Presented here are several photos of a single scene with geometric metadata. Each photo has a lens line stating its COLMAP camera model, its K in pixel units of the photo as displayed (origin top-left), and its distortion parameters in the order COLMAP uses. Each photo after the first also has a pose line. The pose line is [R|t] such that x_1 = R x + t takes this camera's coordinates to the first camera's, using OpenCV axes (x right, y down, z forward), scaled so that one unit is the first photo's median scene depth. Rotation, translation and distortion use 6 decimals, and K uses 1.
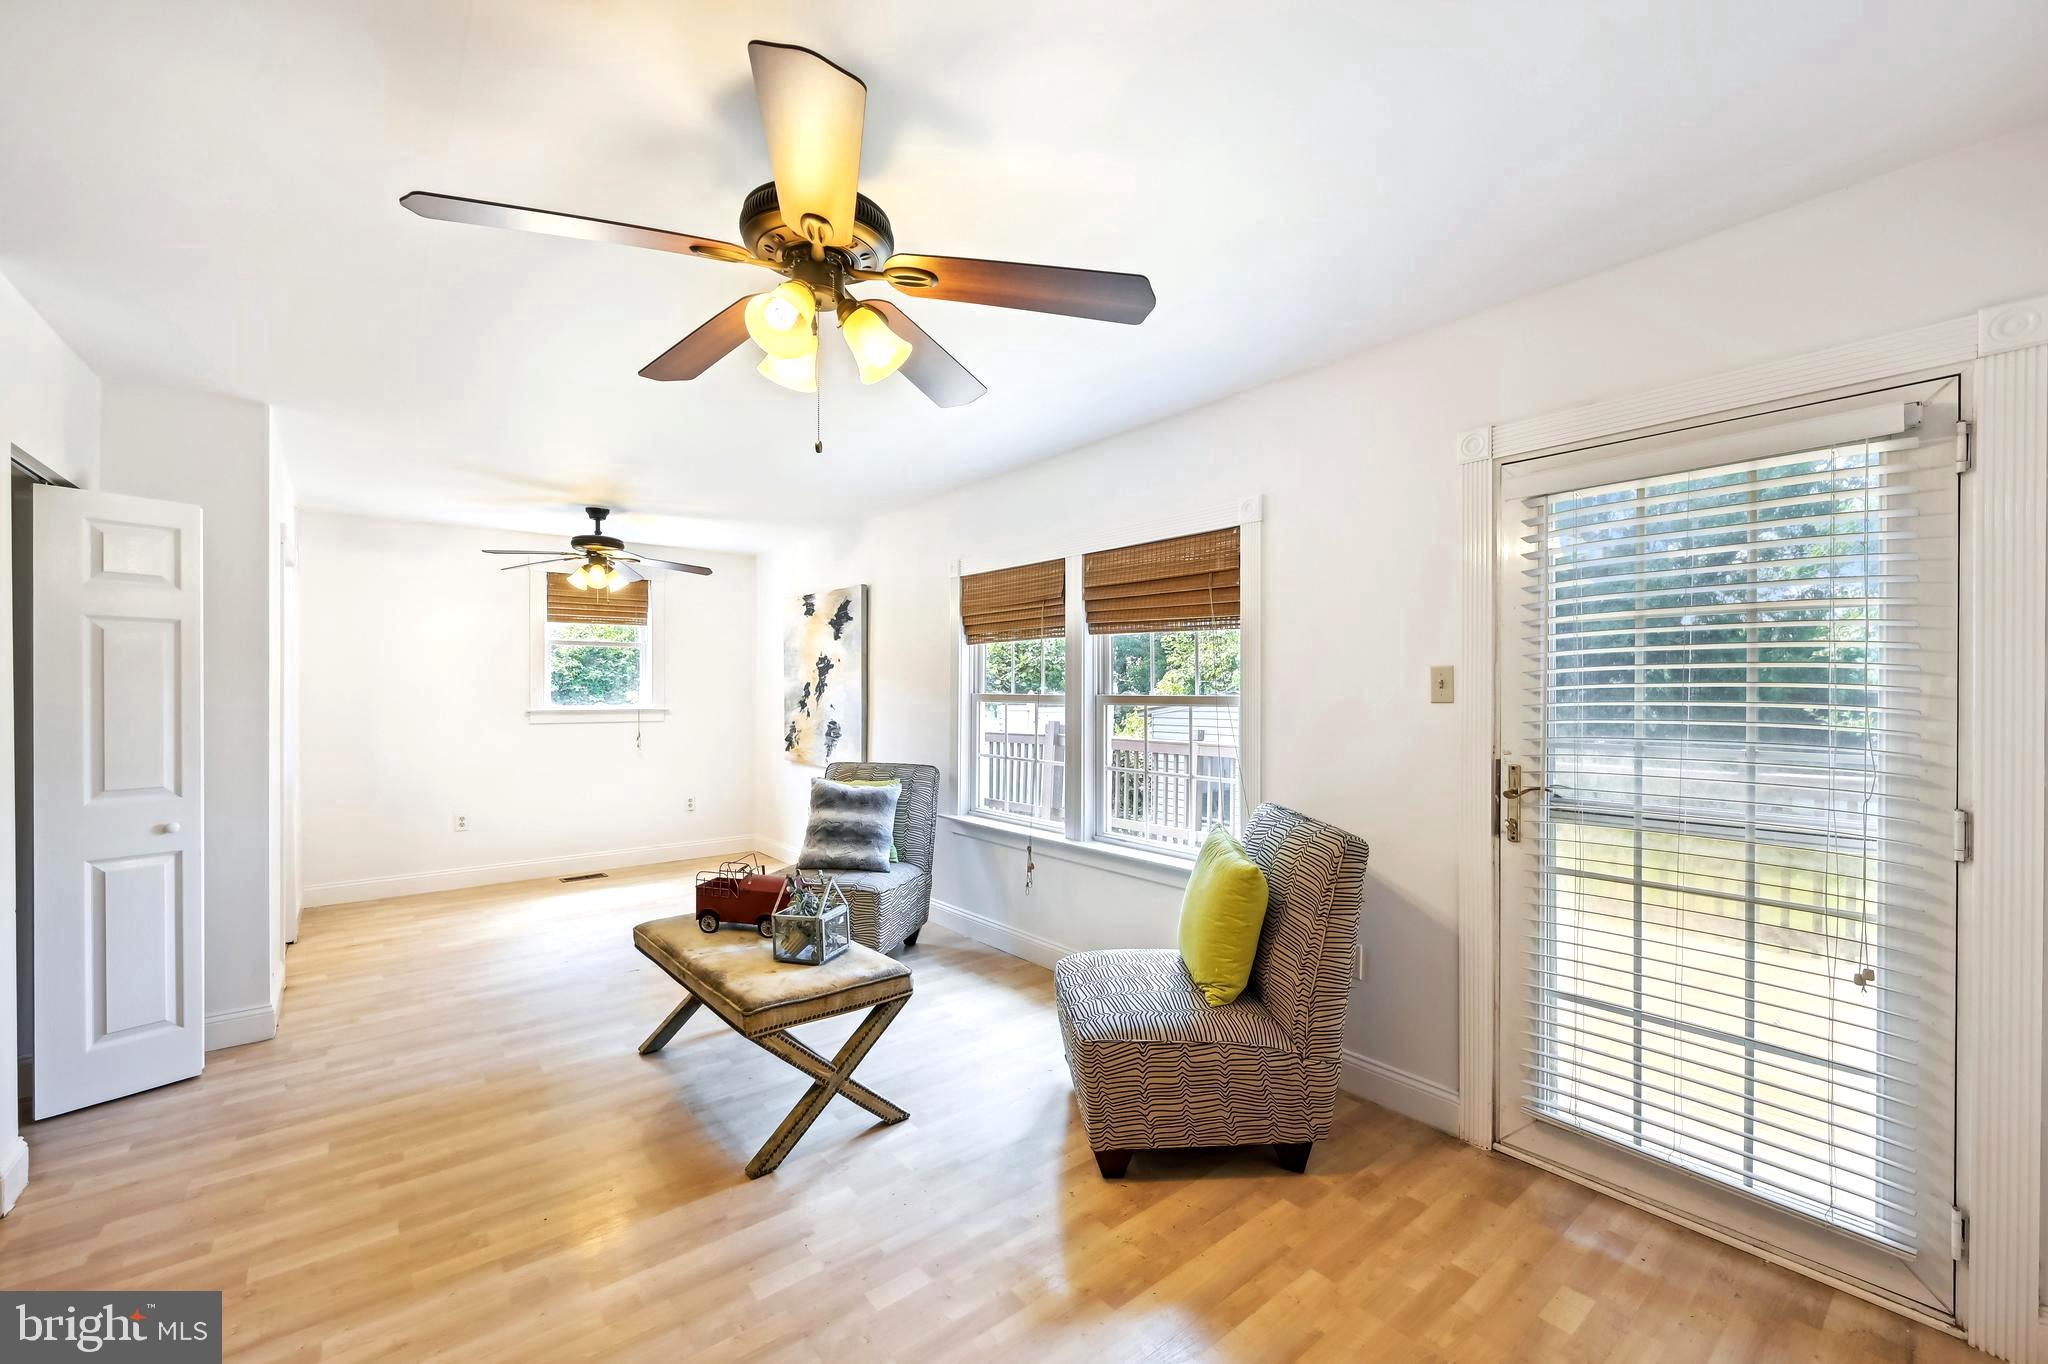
lens RADIAL K [[833.6, 0, 1037.7], [0, 833.6, 687.3], [0, 0, 1]] dist [-0.001519, 0.000643]
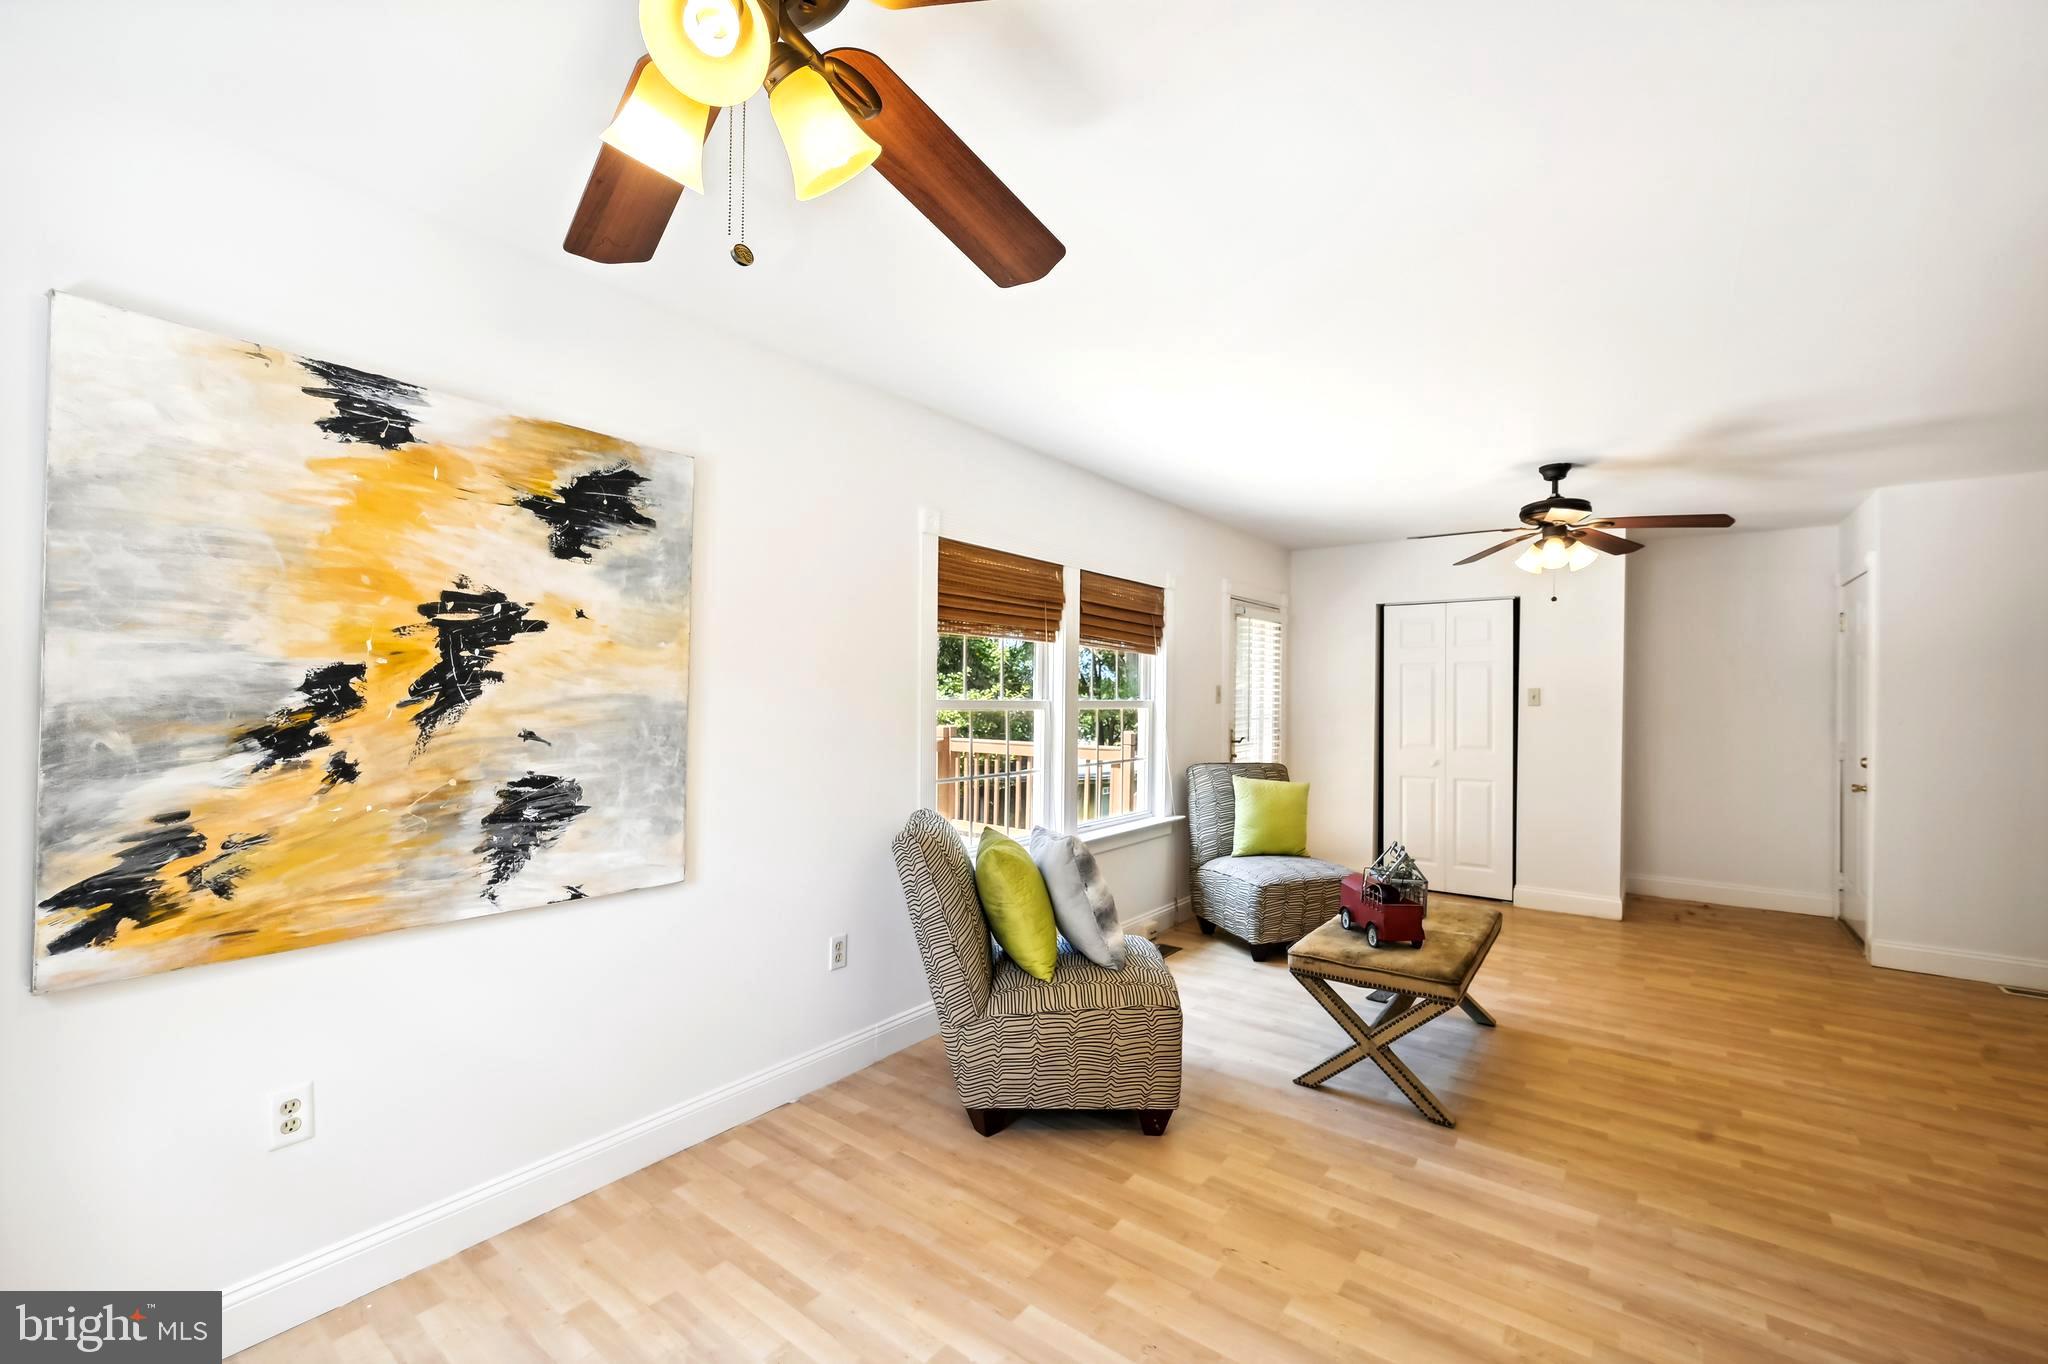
lens RADIAL K [[833.6, 0, 1038.1], [0, 833.6, 688.1], [0, 0, 1]] dist [-0.001519, 0.000643]
pose [[-0.237594, 0.007976, 0.971332, -0.954279], [-0.008674, 0.999909, -0.010332, 0.005096], [-0.971326, -0.010881, -0.237503, 1.281258]]
